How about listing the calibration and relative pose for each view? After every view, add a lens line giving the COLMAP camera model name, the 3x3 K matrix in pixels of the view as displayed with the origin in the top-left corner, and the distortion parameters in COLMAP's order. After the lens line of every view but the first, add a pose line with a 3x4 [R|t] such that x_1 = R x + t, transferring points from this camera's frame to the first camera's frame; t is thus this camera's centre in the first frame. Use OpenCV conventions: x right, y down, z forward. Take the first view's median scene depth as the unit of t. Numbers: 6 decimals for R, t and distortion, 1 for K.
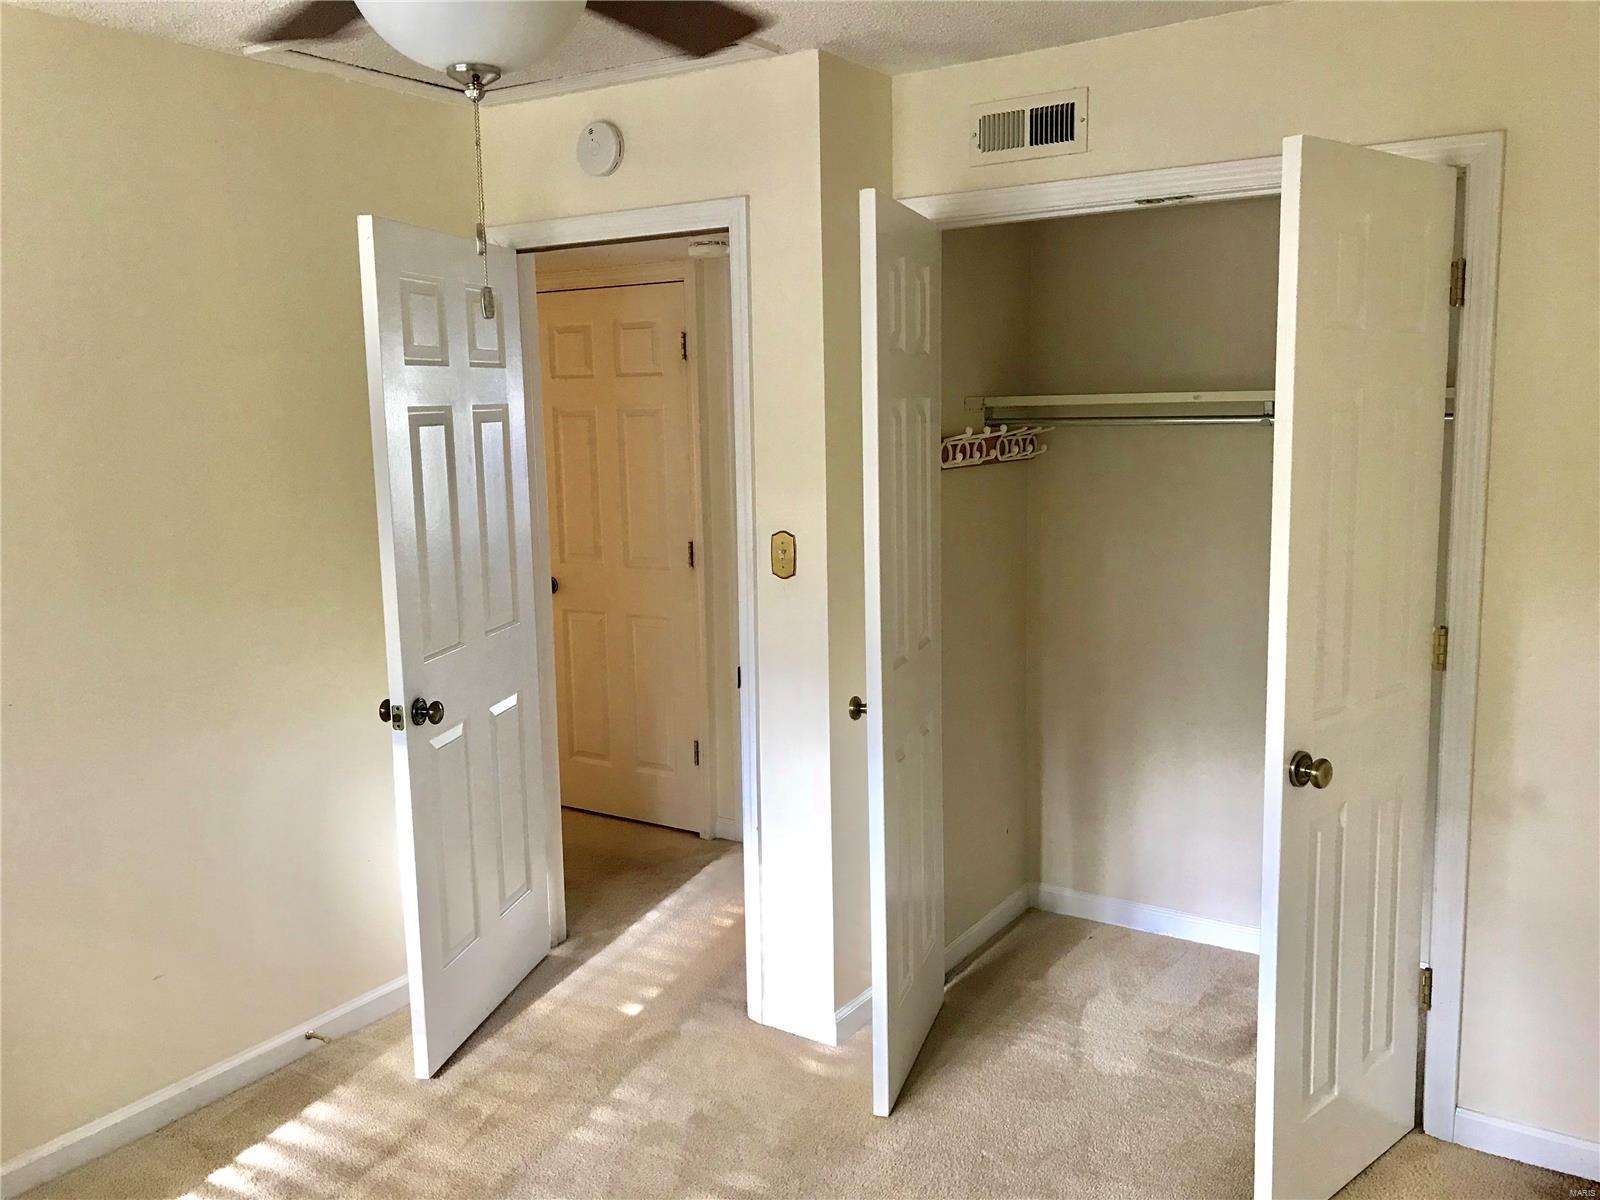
lens RADIAL K [[1309.8, 0, 797.7], [0, 1309.8, 586.7], [0, 0, 1]] dist [0.019945, -0.019885]
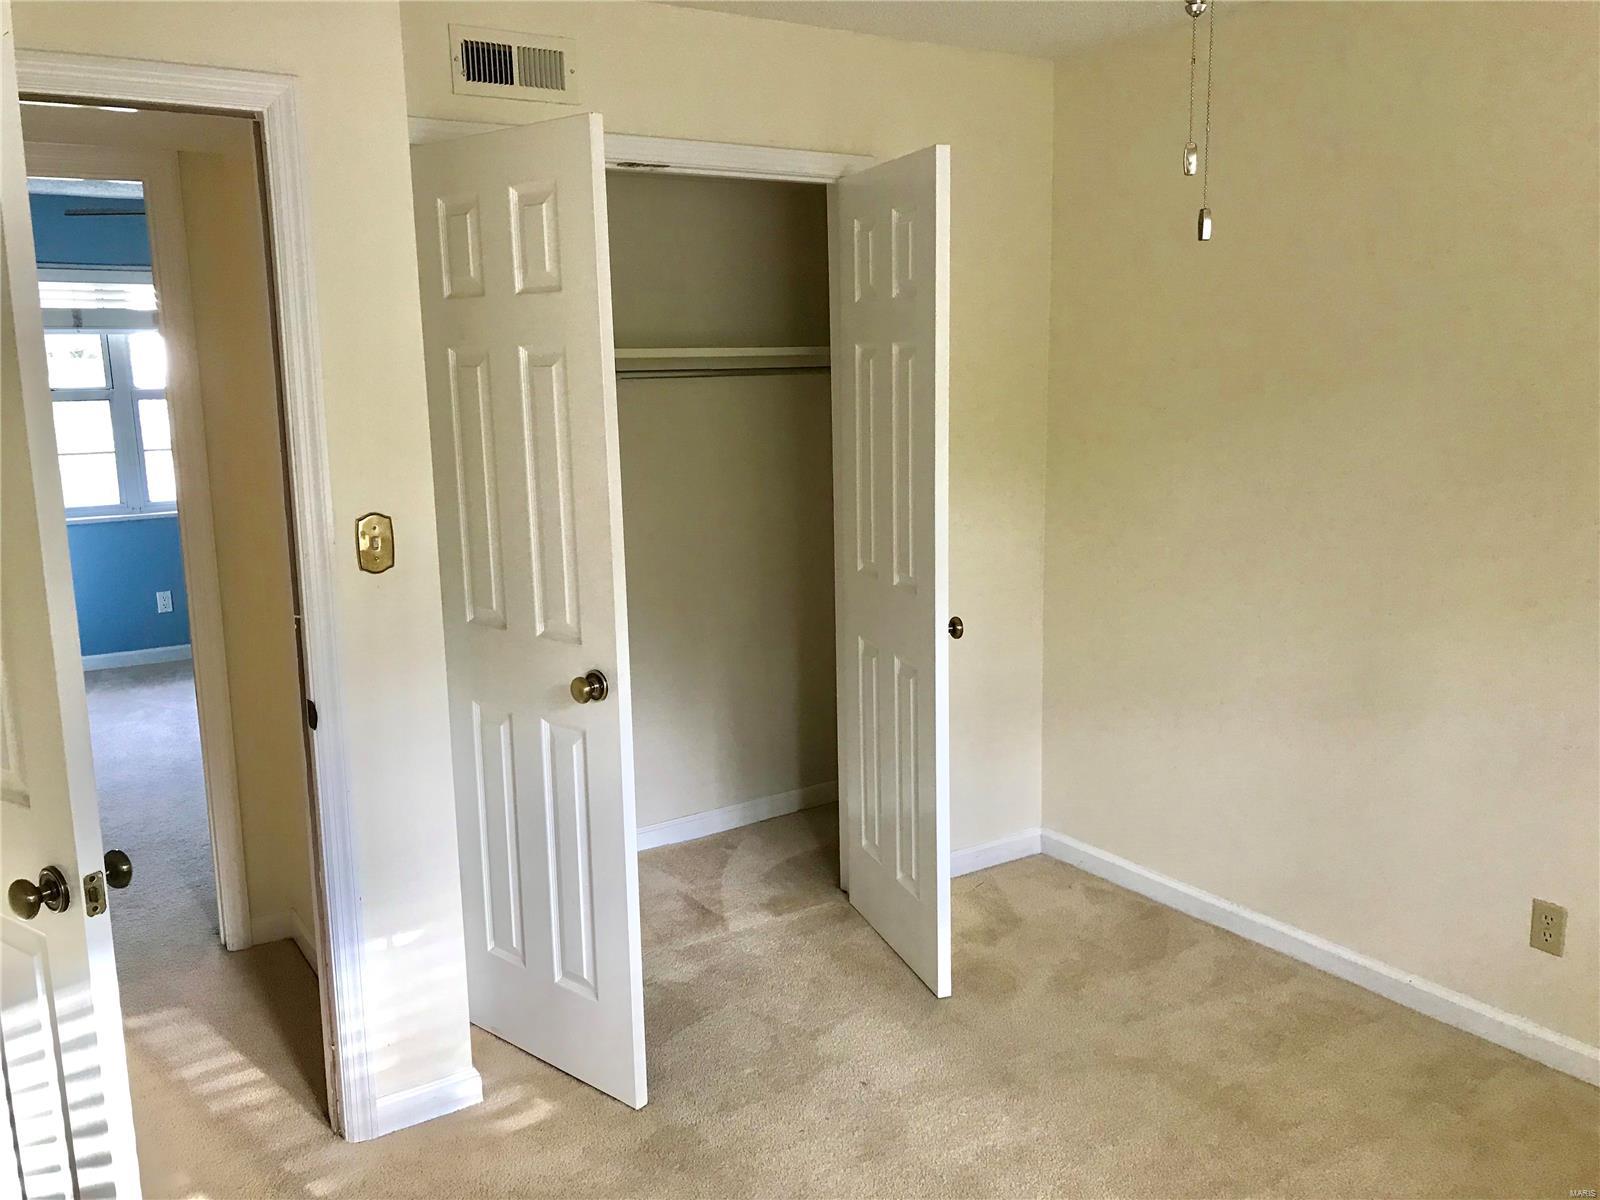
lens RADIAL K [[1342.3, 0, 803.7], [0, 1342.3, 597.2], [0, 0, 1]] dist [0.035216, -0.005894]
pose [[0.353783, -0.155234, 0.922356, -0.697351], [0.148628, 0.982932, 0.108421, -0.043829], [-0.923443, 0.098731, 0.370816, 0.468819]]
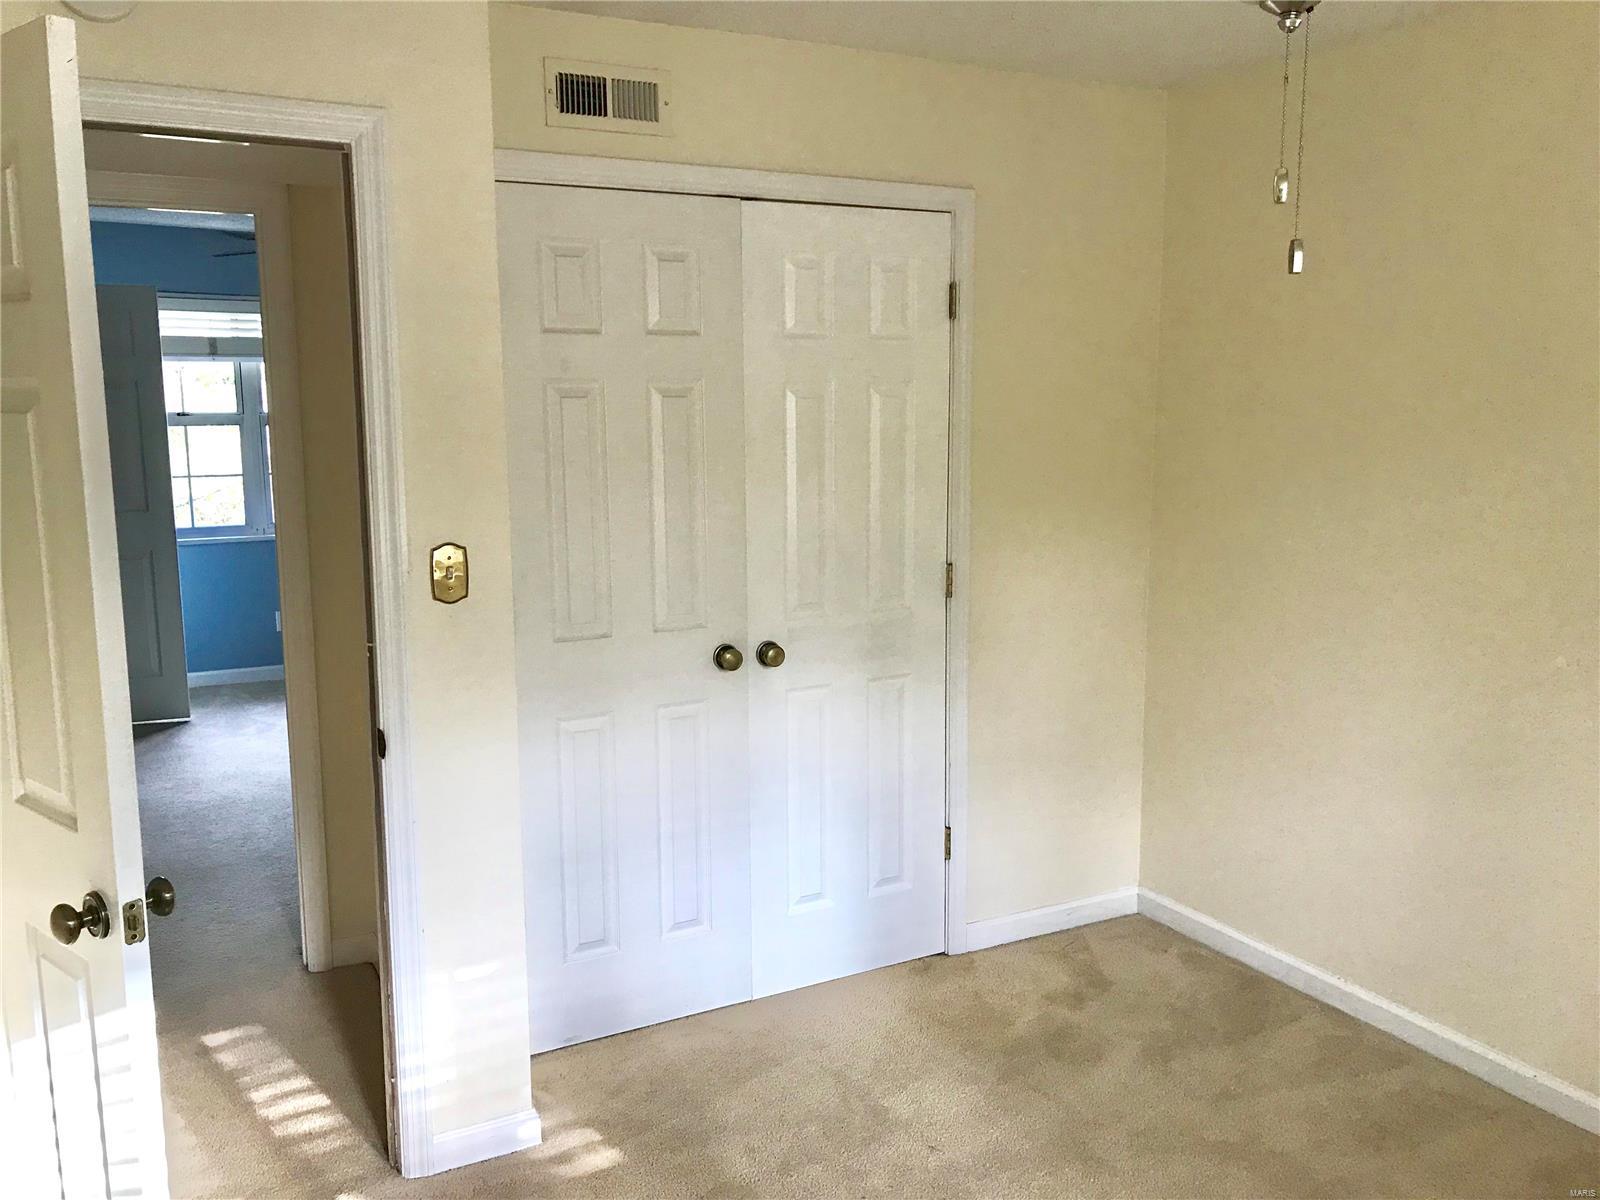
lens RADIAL K [[1342.3, 0, 803.7], [0, 1342.3, 597.2], [0, 0, 1]] dist [0.035216, -0.005894]
pose [[0.439107, -0.121950, 0.890120, -0.660012], [0.128469, 0.989087, 0.072133, -0.042579], [-0.889202, 0.082679, 0.449982, 0.453070]]
